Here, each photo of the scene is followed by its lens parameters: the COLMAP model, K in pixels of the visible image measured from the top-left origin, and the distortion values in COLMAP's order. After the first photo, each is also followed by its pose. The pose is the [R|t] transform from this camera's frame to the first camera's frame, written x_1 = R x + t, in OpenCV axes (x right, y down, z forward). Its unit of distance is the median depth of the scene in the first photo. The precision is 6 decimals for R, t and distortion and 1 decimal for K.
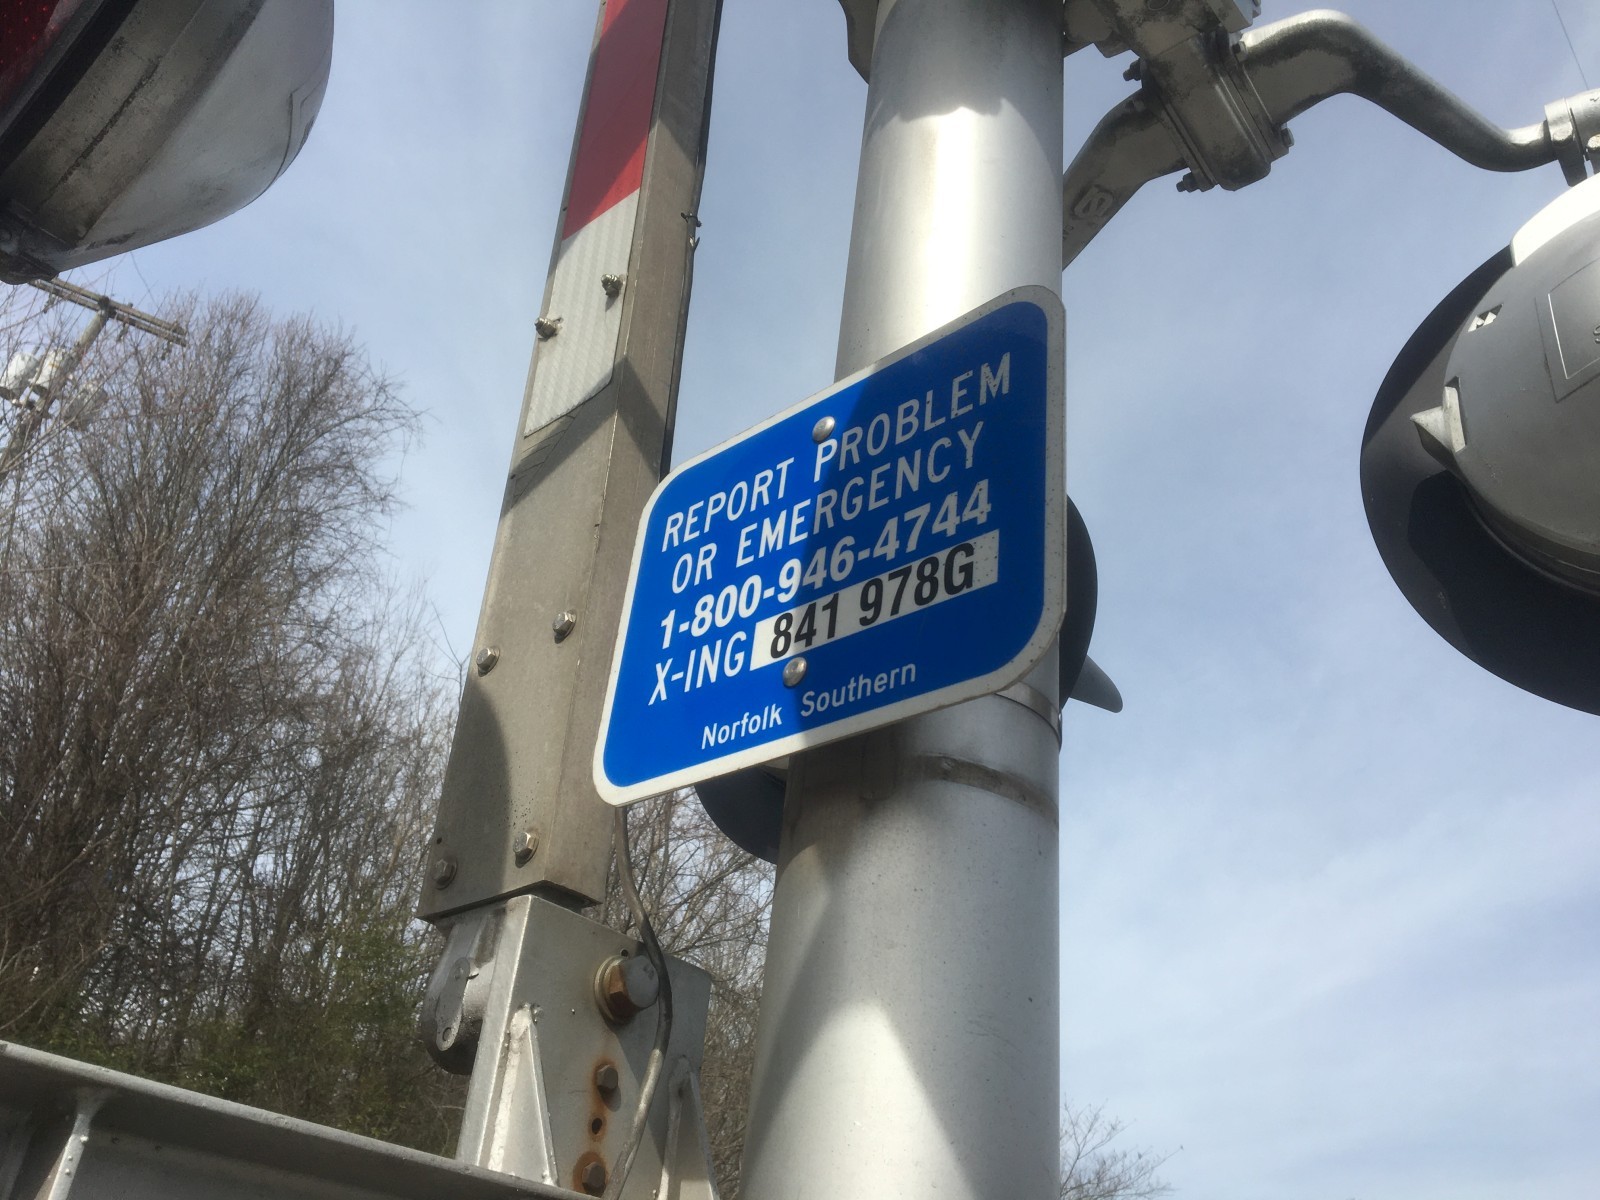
lens RADIAL K [[1359.6, 0, 763.0], [0, 1359.6, 604.0], [0, 0, 1]] dist [0.081723, -0.122491]
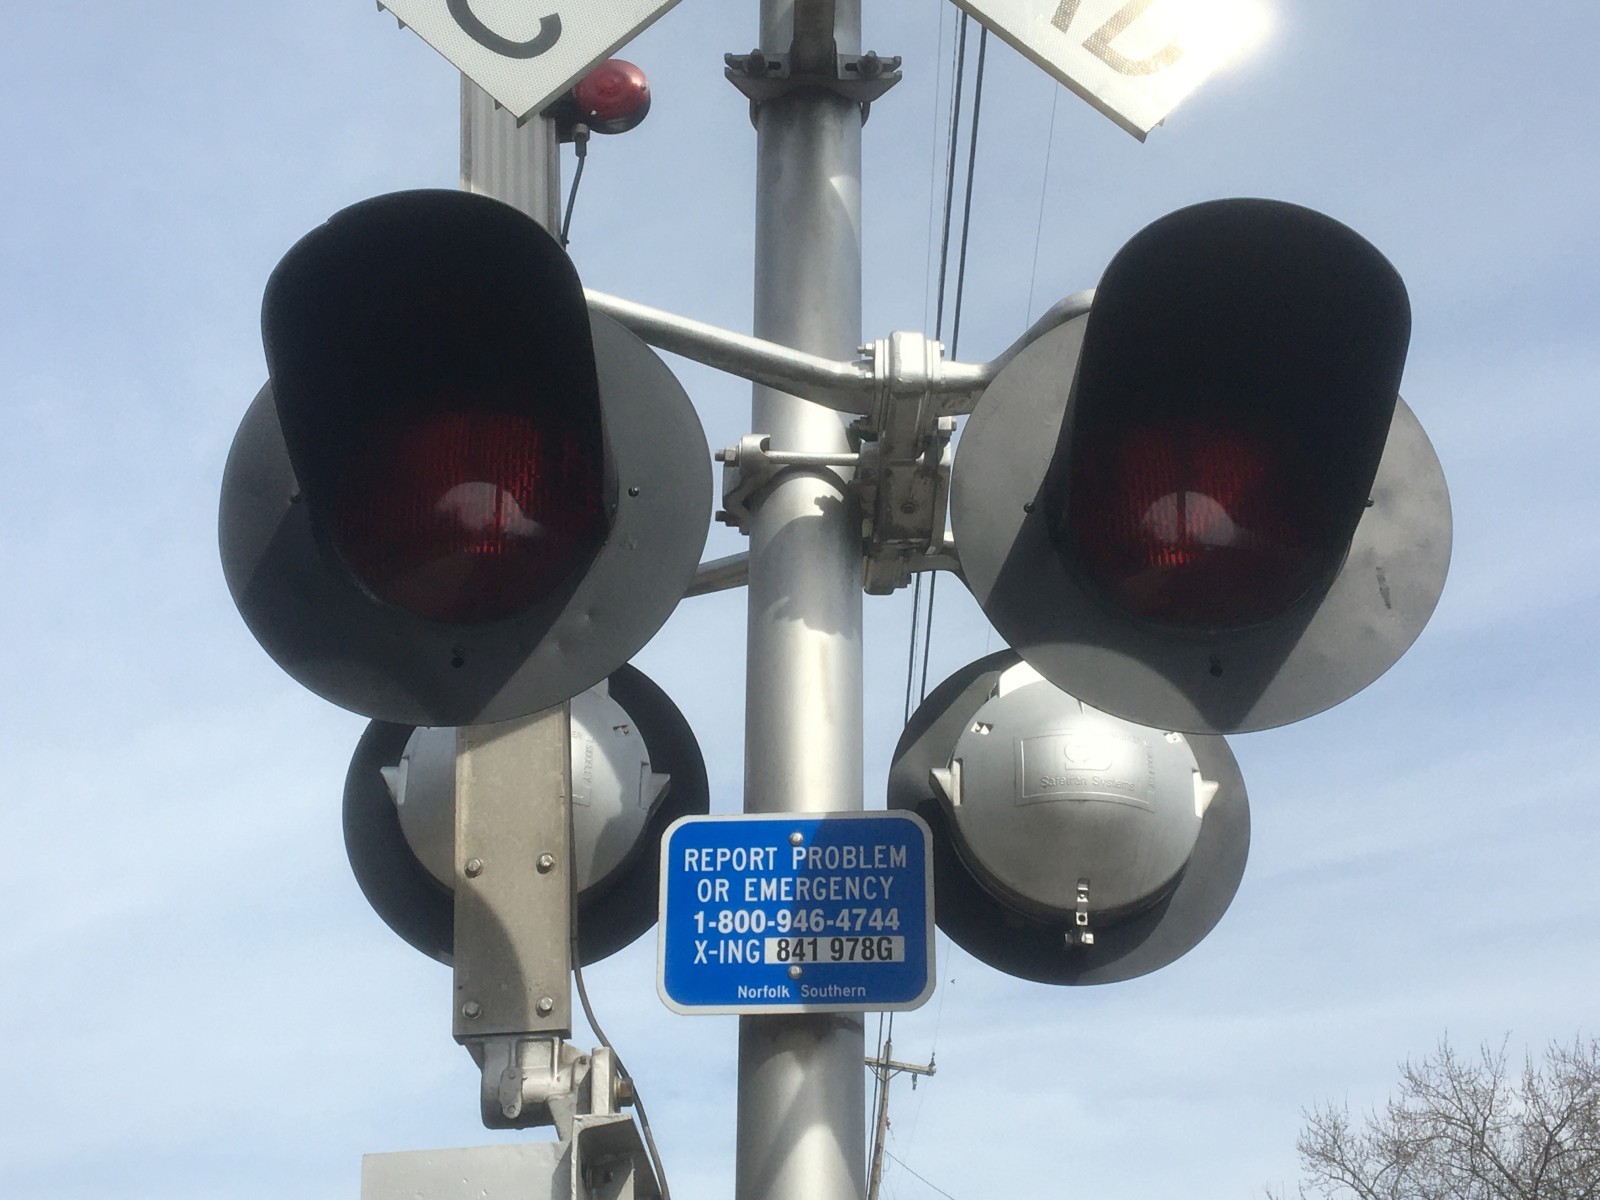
lens RADIAL K [[2298.8, 0, 798.1], [0, 2298.8, 638.6], [0, 0, 1]] dist [0.101148, -0.106029]
pose [[0.771405, 0.168551, 0.613617, -2.235391], [-0.262165, 0.962824, 0.065105, -0.679127], [-0.579832, -0.211091, 0.786915, -1.735266]]
